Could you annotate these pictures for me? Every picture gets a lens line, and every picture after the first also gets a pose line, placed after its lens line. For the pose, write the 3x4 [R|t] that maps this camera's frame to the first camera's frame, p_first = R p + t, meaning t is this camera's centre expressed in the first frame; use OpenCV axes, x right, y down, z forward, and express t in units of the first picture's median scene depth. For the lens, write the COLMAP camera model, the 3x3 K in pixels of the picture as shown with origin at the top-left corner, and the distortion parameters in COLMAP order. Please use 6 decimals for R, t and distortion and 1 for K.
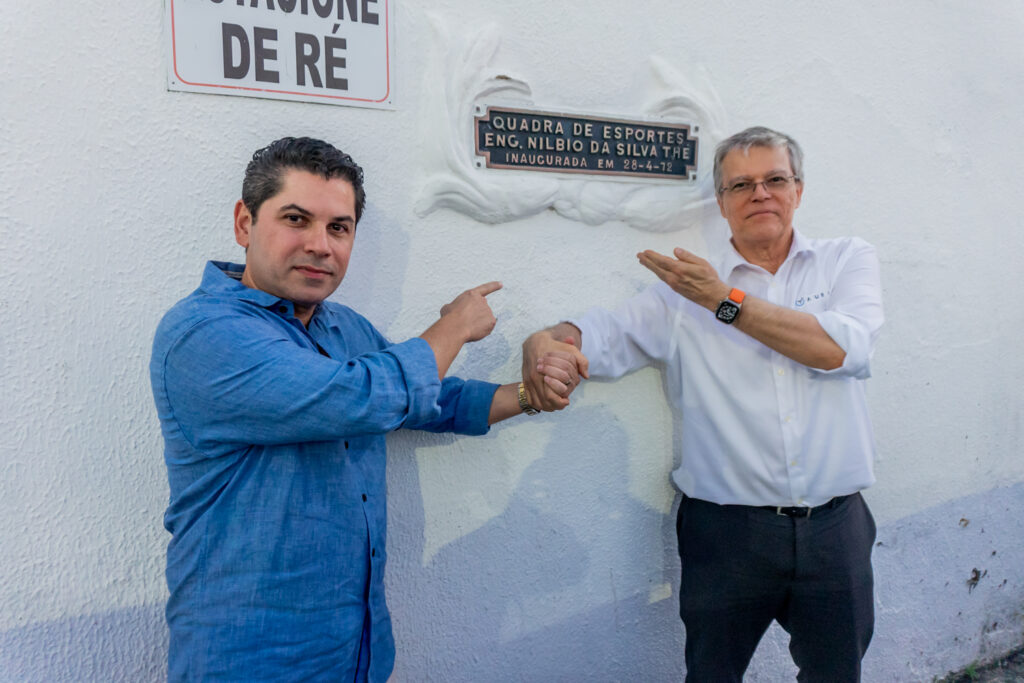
lens RADIAL K [[711.7, 0, 512.0], [0, 711.7, 341.5], [0, 0, 1]] dist [0.002778, 0.002380]
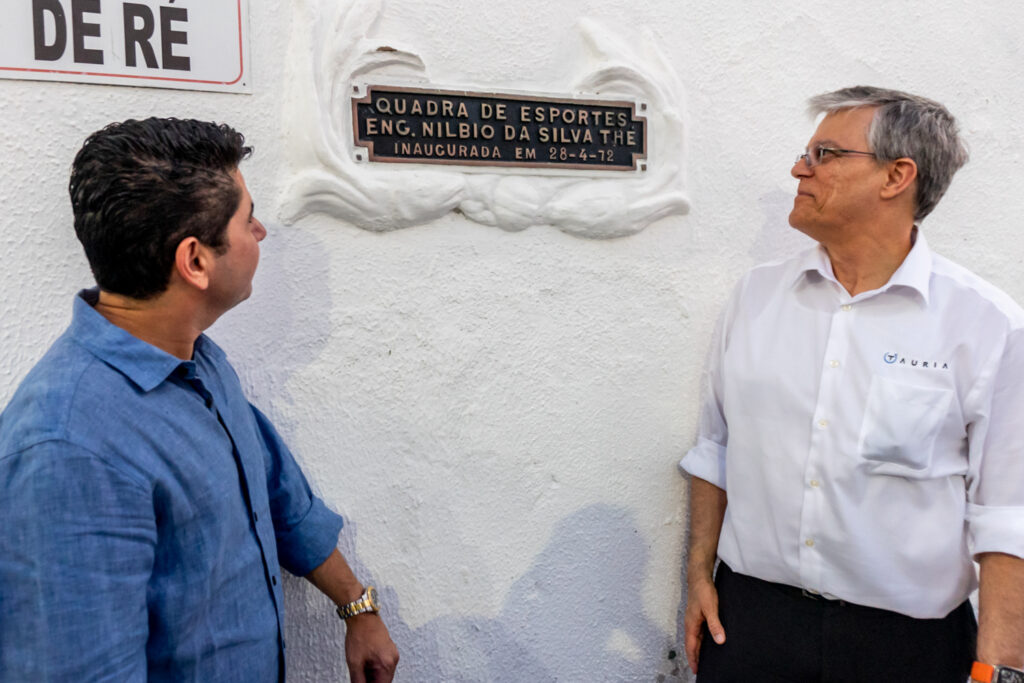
lens RADIAL K [[711.7, 0, 512.0], [0, 711.7, 341.5], [0, 0, 1]] dist [0.002778, 0.002380]
pose [[0.996034, -0.020300, -0.086623, 0.184700], [0.013326, 0.996679, -0.080332, 0.022451], [0.087966, 0.078859, 0.992997, 0.234859]]
